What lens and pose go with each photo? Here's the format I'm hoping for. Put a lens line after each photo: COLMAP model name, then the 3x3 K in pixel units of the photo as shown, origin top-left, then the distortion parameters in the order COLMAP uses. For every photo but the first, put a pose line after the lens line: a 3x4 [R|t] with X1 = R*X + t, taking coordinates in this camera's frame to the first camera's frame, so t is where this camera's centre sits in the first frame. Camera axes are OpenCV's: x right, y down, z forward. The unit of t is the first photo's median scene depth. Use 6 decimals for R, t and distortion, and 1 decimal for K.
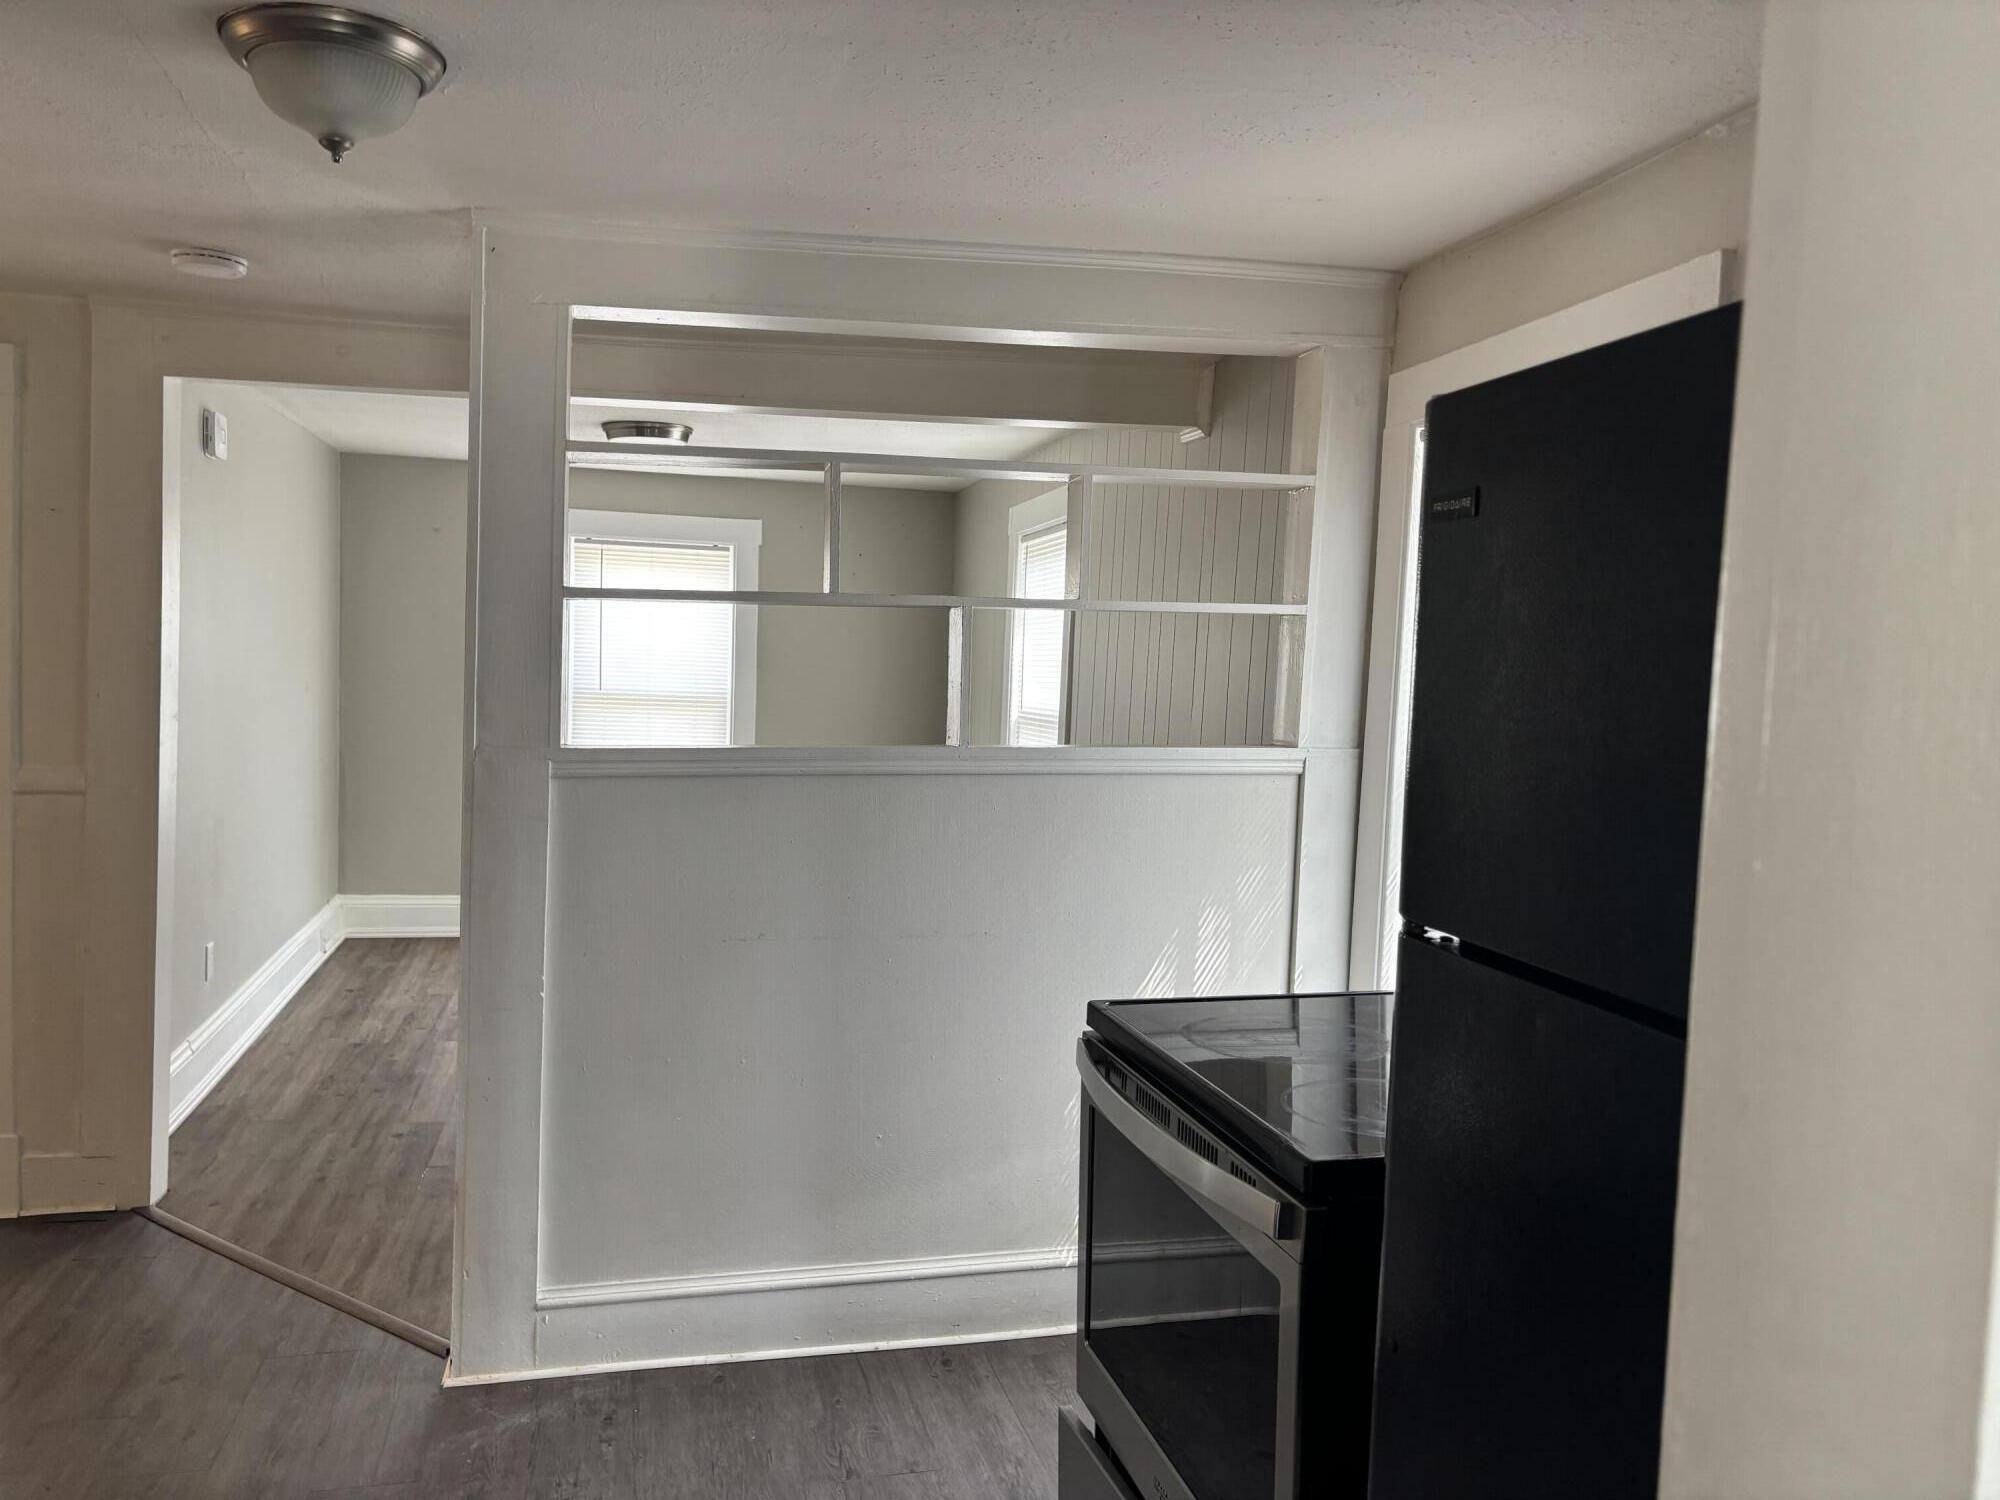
lens RADIAL K [[1502.5, 0, 997.5], [0, 1502.5, 752.6], [0, 0, 1]] dist [0.015311, 0.002383]
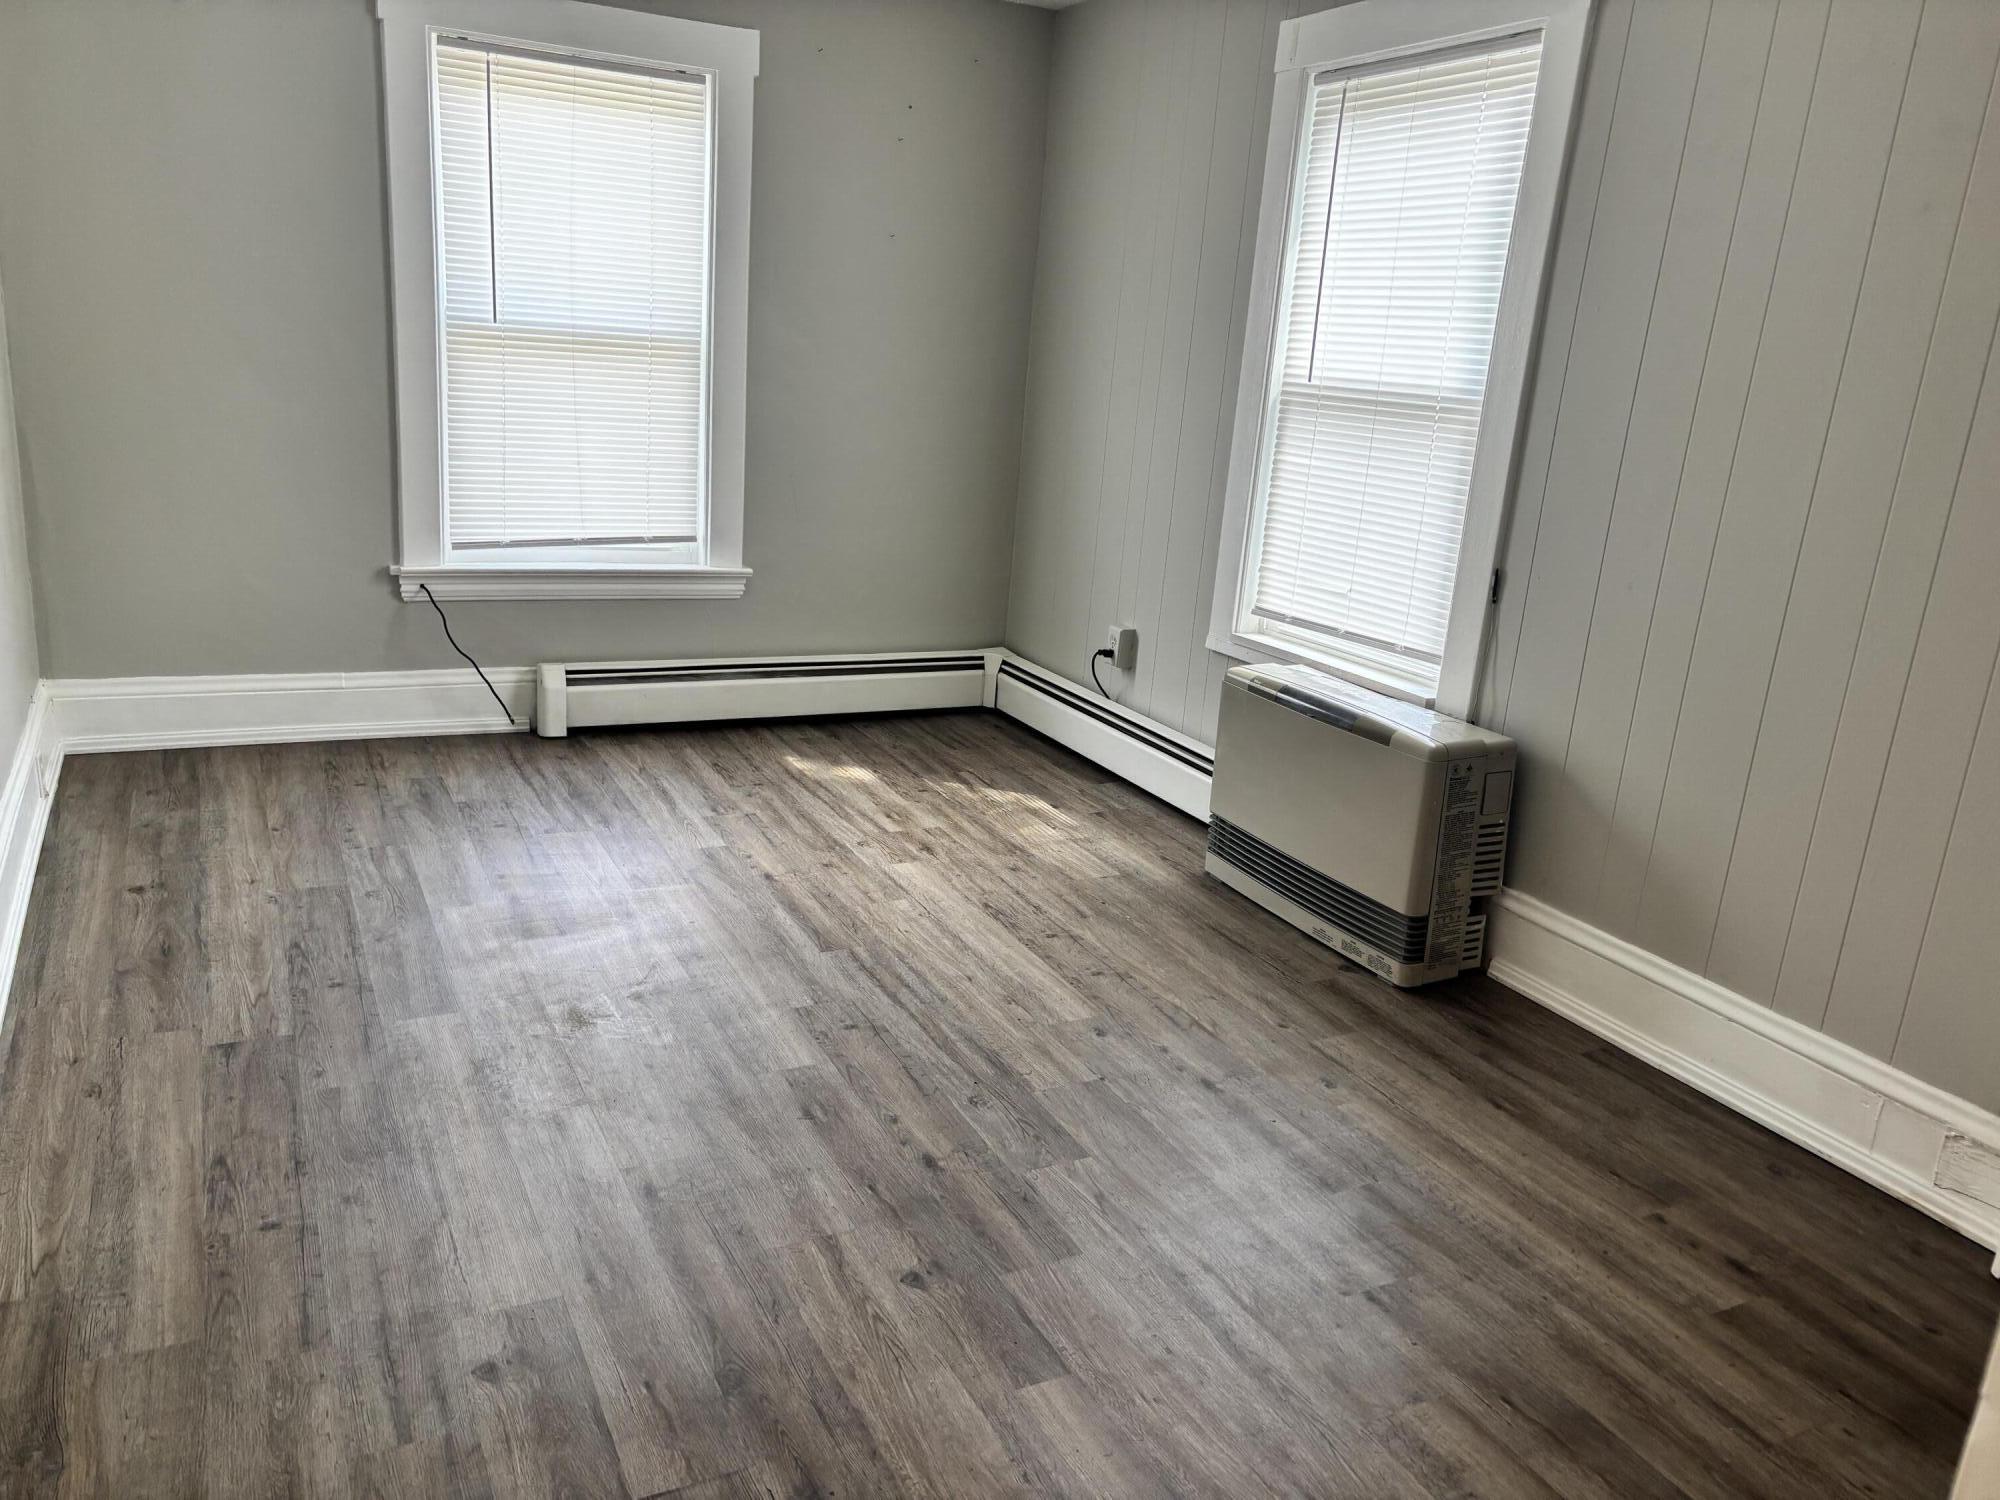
lens RADIAL K [[1502.5, 0, 1007.0], [0, 1502.5, 749.8], [0, 0, 1]] dist [0.015311, 0.002383]
pose [[0.971804, -0.034179, 0.233301, -0.249966], [-0.019696, 0.974214, 0.224765, -0.017718], [-0.234968, -0.223023, 0.946071, 0.424226]]
